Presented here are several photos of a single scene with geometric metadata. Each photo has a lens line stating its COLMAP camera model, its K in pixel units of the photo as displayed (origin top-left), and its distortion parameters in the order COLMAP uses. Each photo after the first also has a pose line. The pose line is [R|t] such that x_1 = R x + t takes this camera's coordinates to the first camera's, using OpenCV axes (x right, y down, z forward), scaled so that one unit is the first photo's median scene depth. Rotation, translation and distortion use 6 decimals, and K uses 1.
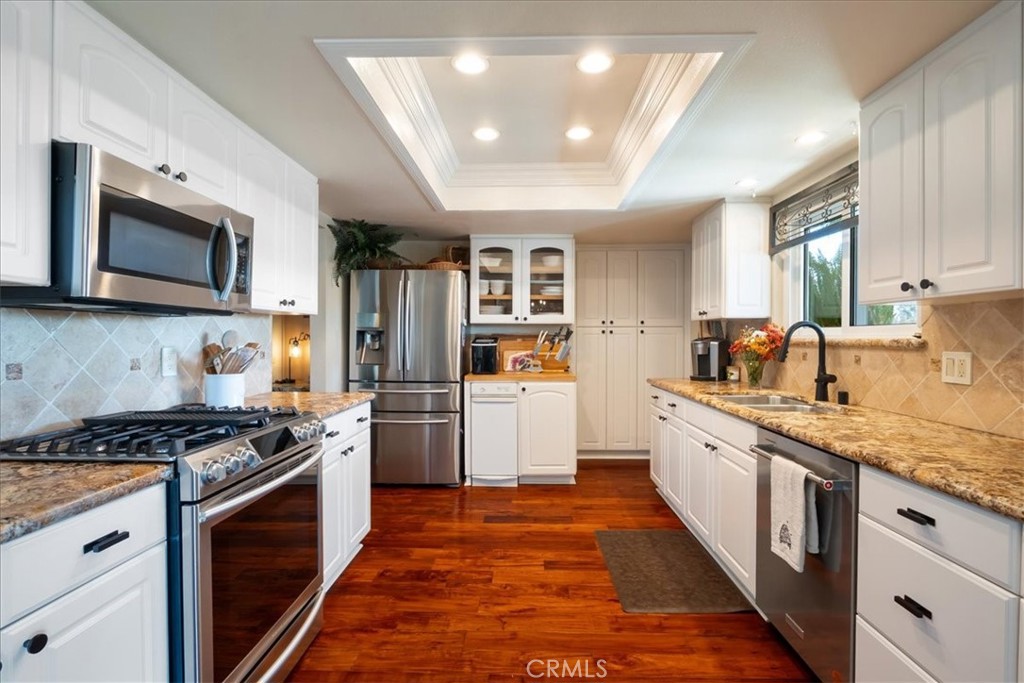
lens RADIAL K [[455.8, 0, 518.9], [0, 455.8, 341.5], [0, 0, 1]] dist [-0.022569, 0.000115]
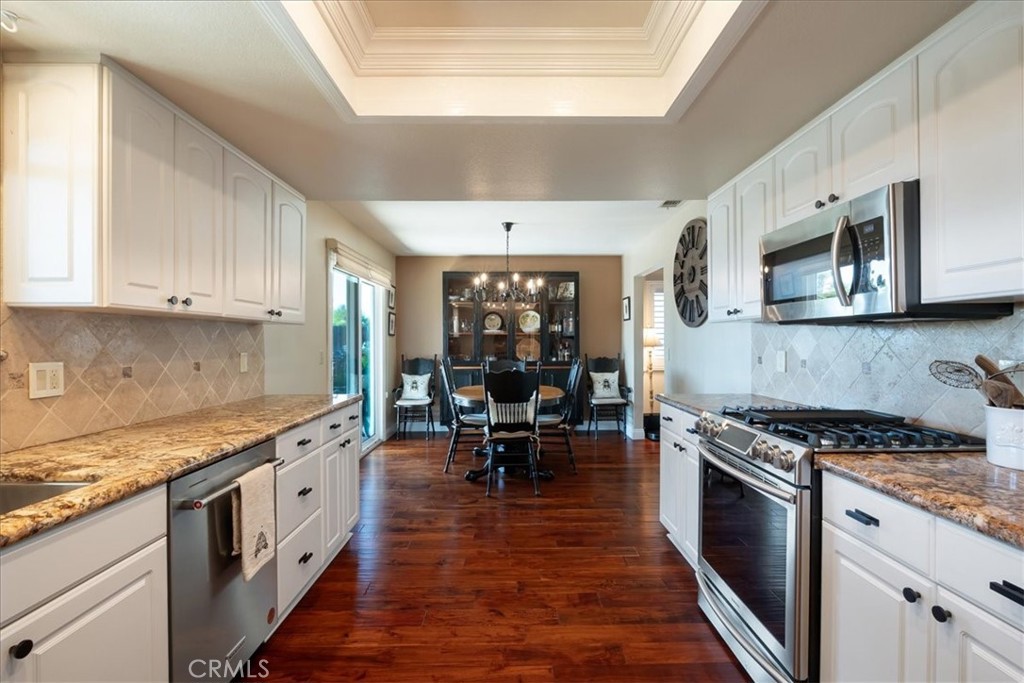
lens RADIAL K [[467.4, 0, 512.0], [0, 467.4, 341.5], [0, 0, 1]] dist [-0.001852, 0.000485]
pose [[-0.999678, 0.001213, -0.025335, 0.026759], [0.001010, 0.999967, 0.008041, -0.012900], [0.025344, 0.008013, -0.999647, 0.978466]]
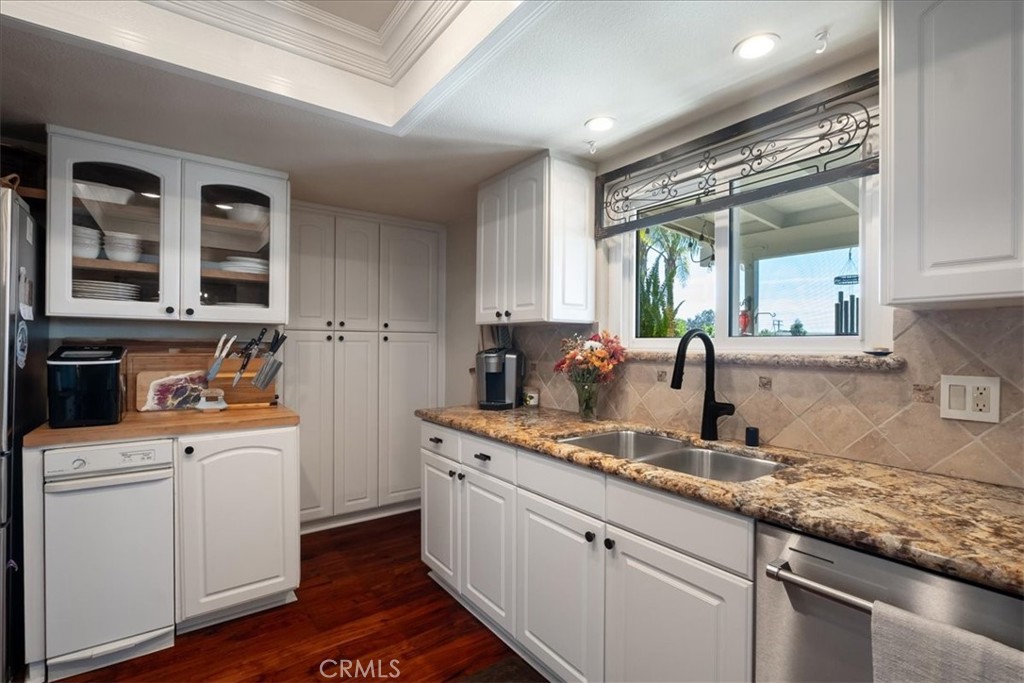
lens RADIAL K [[461.3, 0, 513.3], [0, 461.3, 347.0], [0, 0, 1]] dist [-0.011693, 0.000404]
pose [[0.788771, 0.003352, 0.614679, -0.021054], [-0.002071, 0.999994, -0.002795, -0.009693], [-0.614684, 0.000932, 0.788773, 0.431288]]
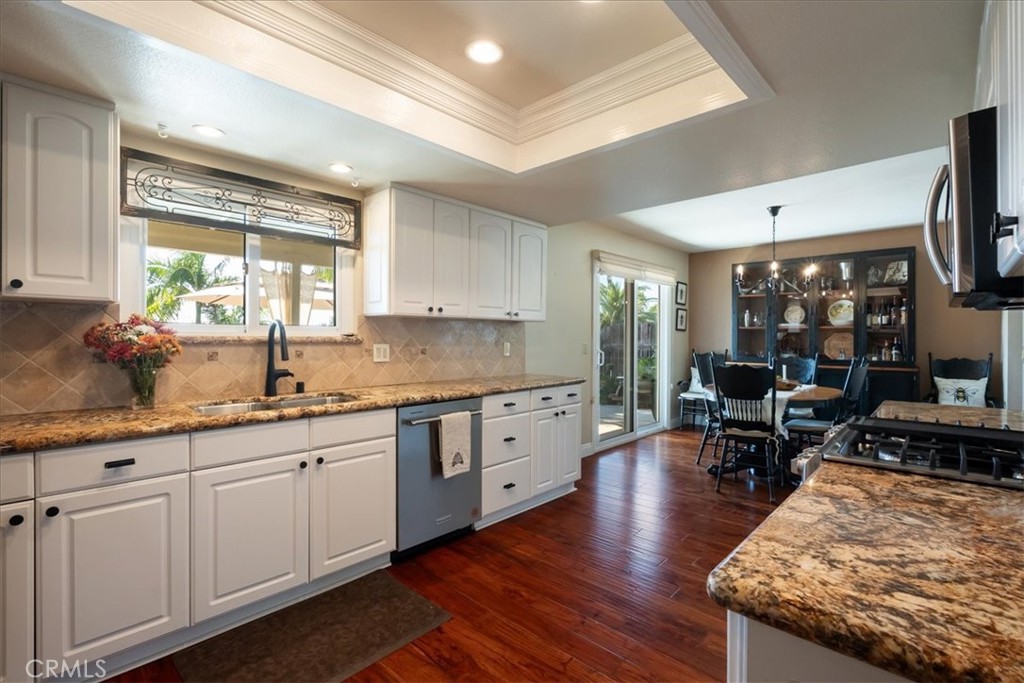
lens RADIAL K [[464.0, 0, 517.1], [0, 464.0, 337.7], [0, 0, 1]] dist [-0.014796, 0.000498]
pose [[-0.745350, -0.002730, 0.666668, -0.321569], [0.002088, 0.999977, 0.006429, -0.006306], [-0.666670, 0.006184, -0.745327, 0.996279]]
